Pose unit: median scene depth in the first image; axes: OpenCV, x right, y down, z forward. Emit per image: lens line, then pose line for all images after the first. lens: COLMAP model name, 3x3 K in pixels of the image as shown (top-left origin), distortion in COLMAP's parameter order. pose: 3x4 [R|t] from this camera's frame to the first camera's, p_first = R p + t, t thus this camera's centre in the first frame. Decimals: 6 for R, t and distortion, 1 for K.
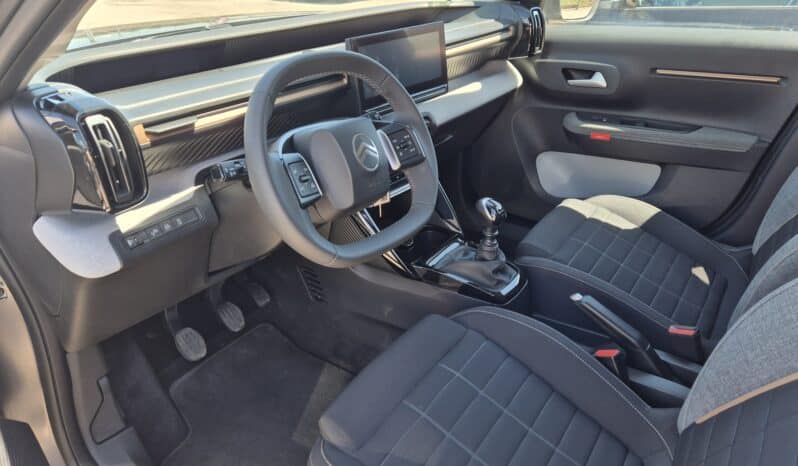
lens RADIAL K [[523.8, 0, 399.0], [0, 523.8, 233.0], [0, 0, 1]] dist [-0.002435, -0.001605]
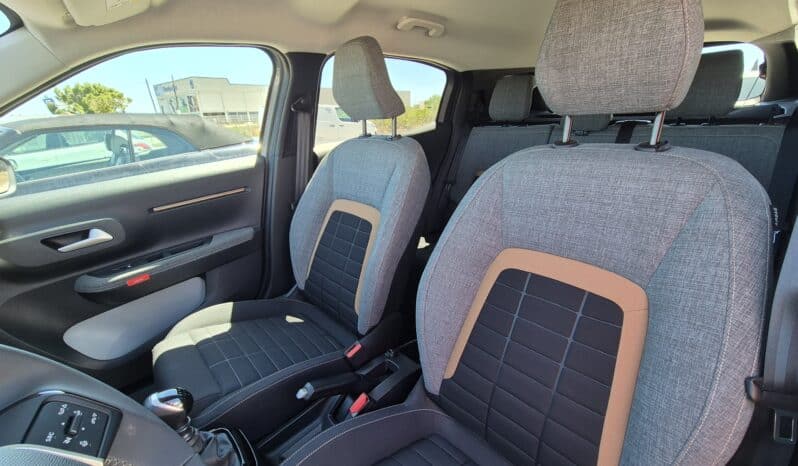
lens RADIAL K [[327.5, 0, 399.0], [0, 327.5, 233.0], [0, 0, 1]] dist [-0.000766, -0.000088]
pose [[0.179880, -0.342403, 0.922173, -0.093485], [0.522995, 0.827278, 0.205152, -0.129038], [-0.833138, 0.445390, 0.327886, 0.324885]]
